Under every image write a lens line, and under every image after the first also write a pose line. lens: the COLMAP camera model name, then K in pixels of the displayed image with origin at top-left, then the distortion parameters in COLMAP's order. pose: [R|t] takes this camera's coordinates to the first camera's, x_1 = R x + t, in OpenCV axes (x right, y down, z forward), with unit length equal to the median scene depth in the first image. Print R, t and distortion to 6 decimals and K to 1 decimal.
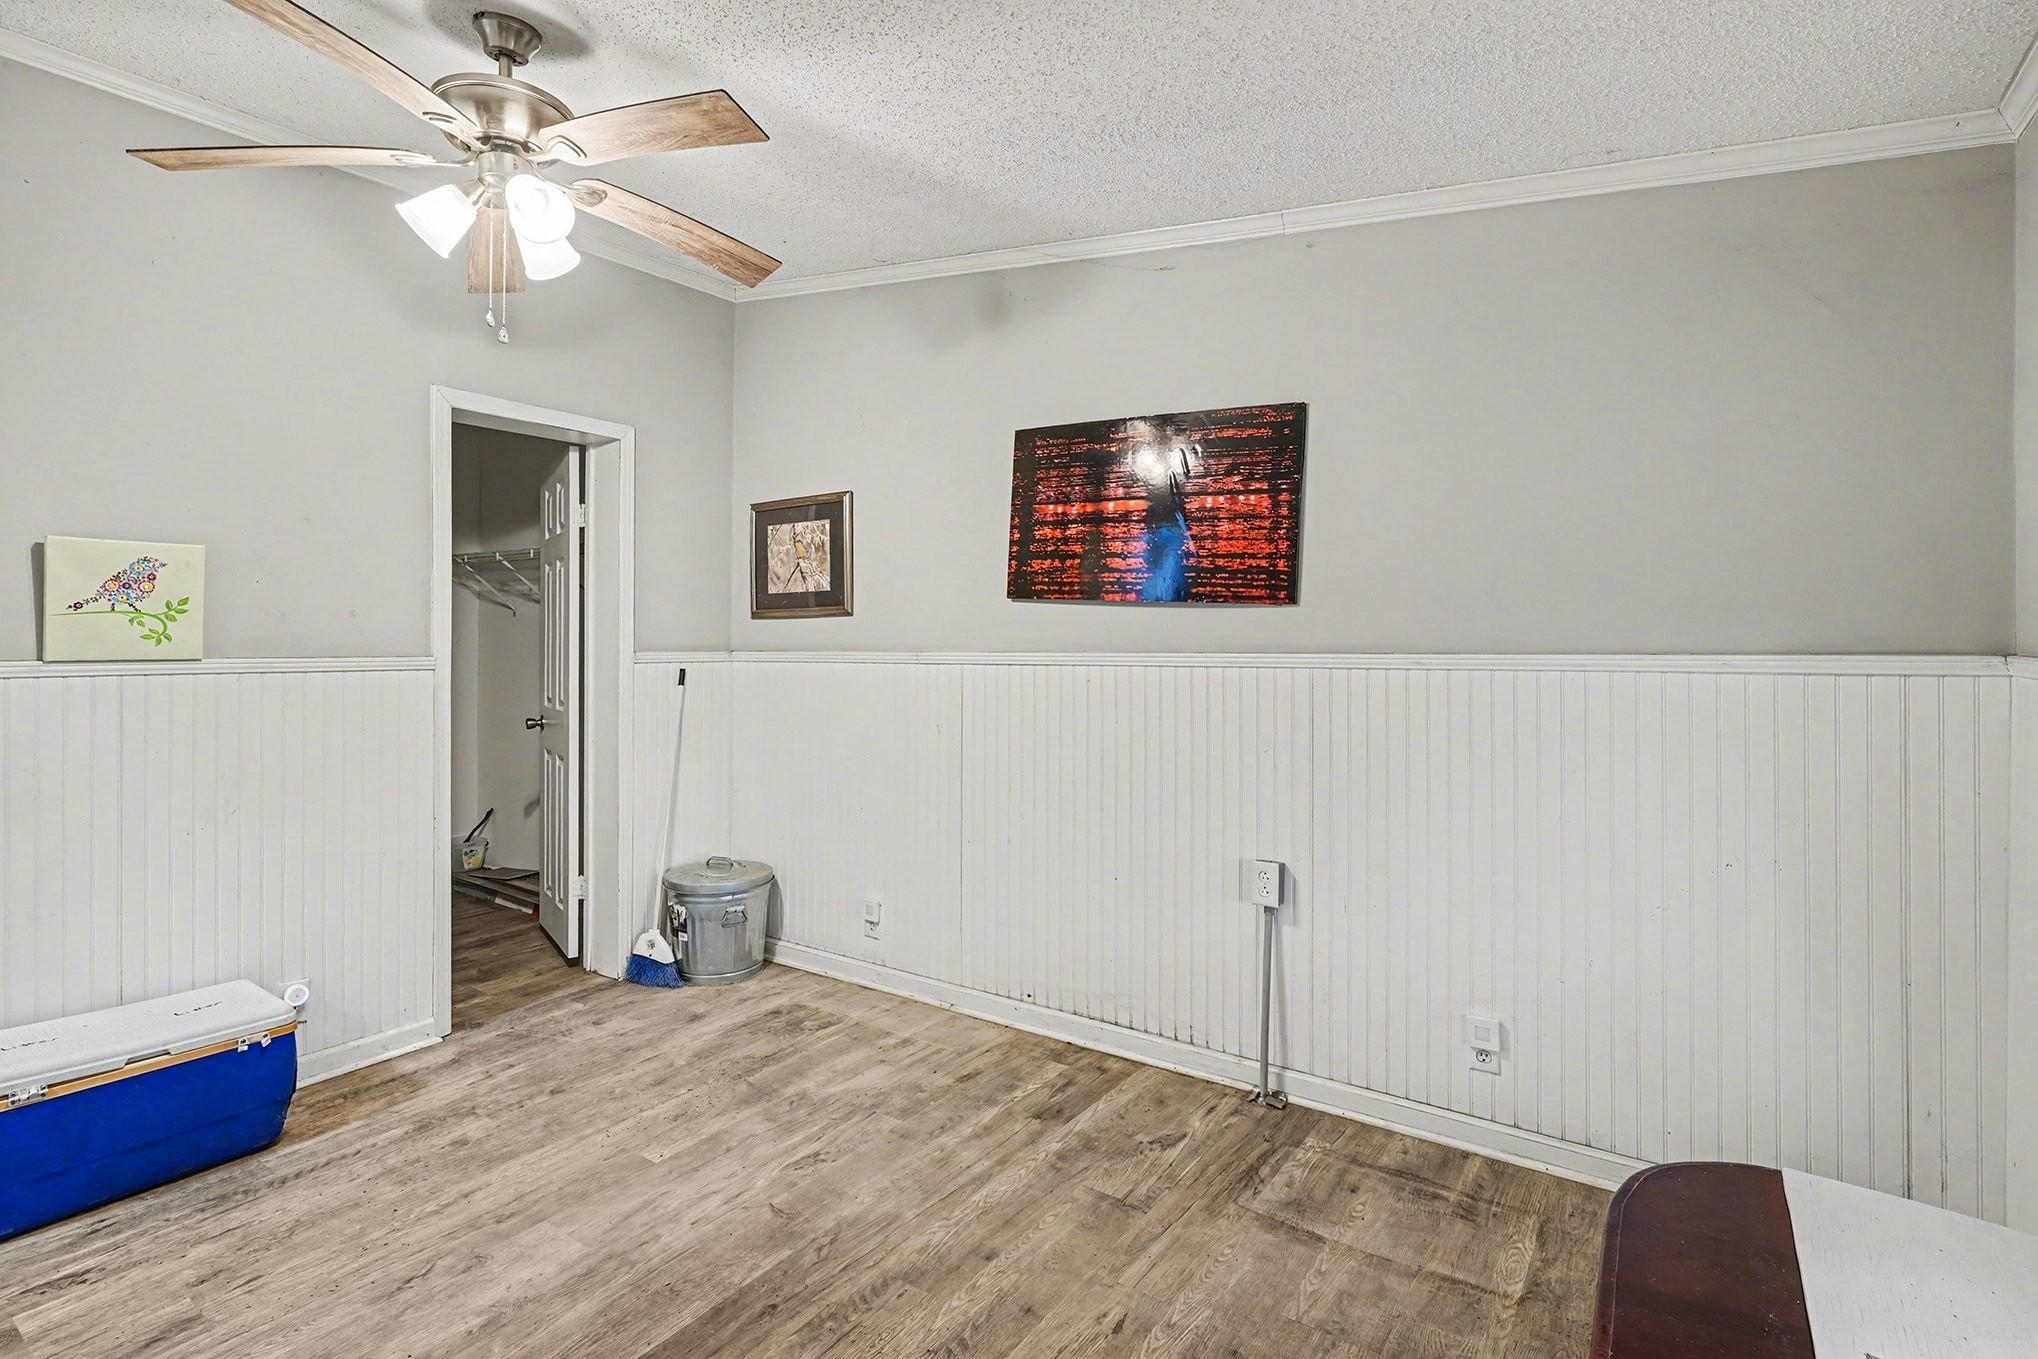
lens RADIAL K [[979.7, 0, 994.6], [0, 979.7, 644.7], [0, 0, 1]] dist [-0.000427, 0.000346]
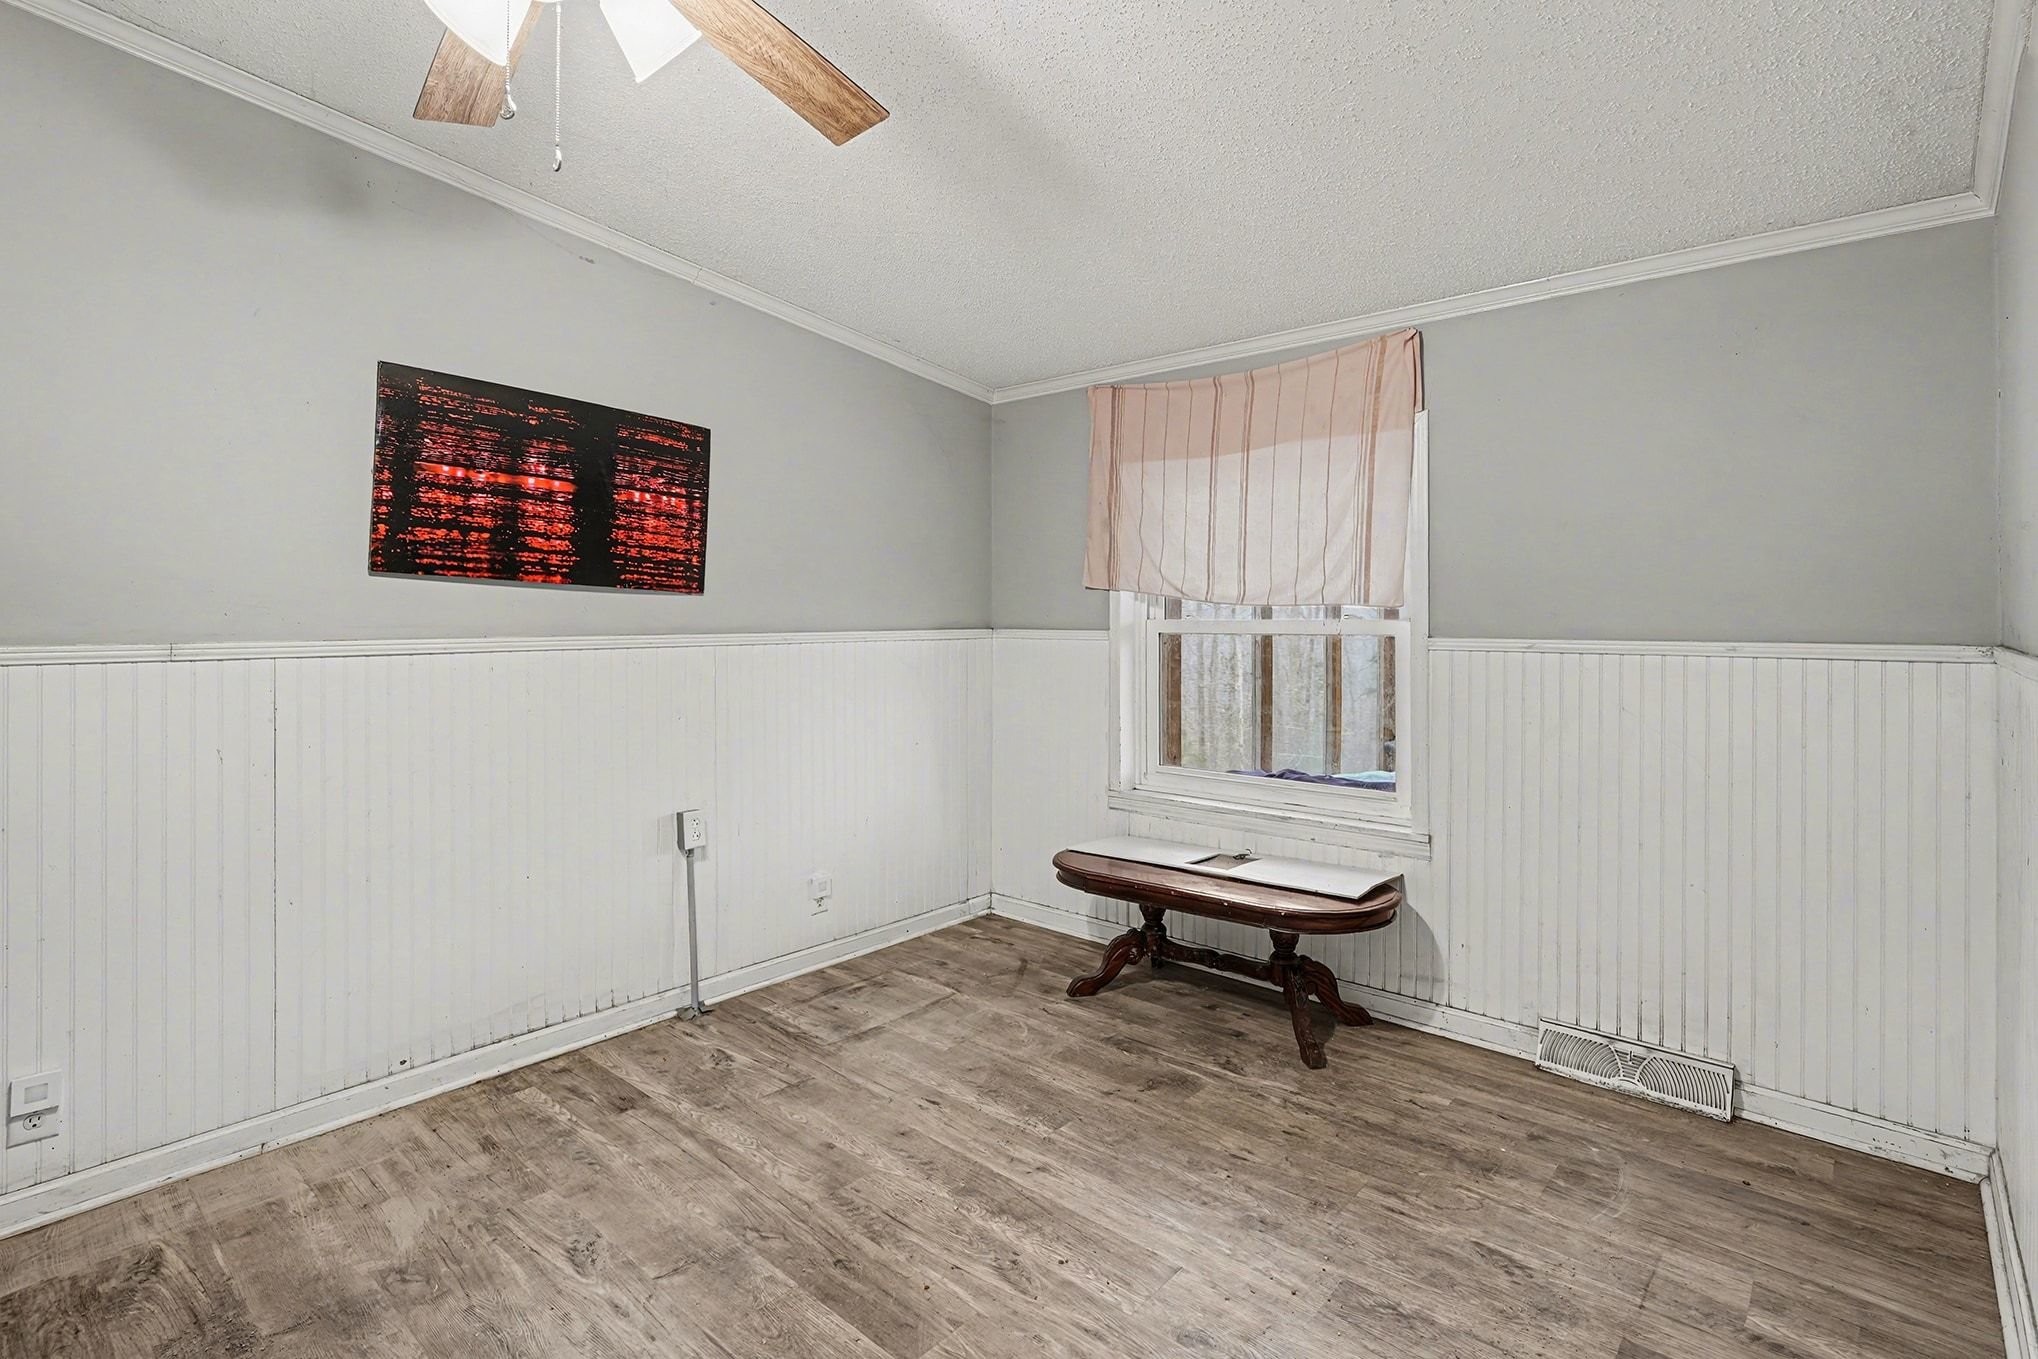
lens RADIAL K [[979.7, 0, 1035.3], [0, 979.7, 623.3], [0, 0, 1]] dist [-0.000427, 0.000346]
pose [[0.101097, -0.000799, 0.994876, -0.811554], [0.010388, 0.999946, -0.000253, 0.000058], [-0.994822, 0.010360, 0.101099, 0.444526]]
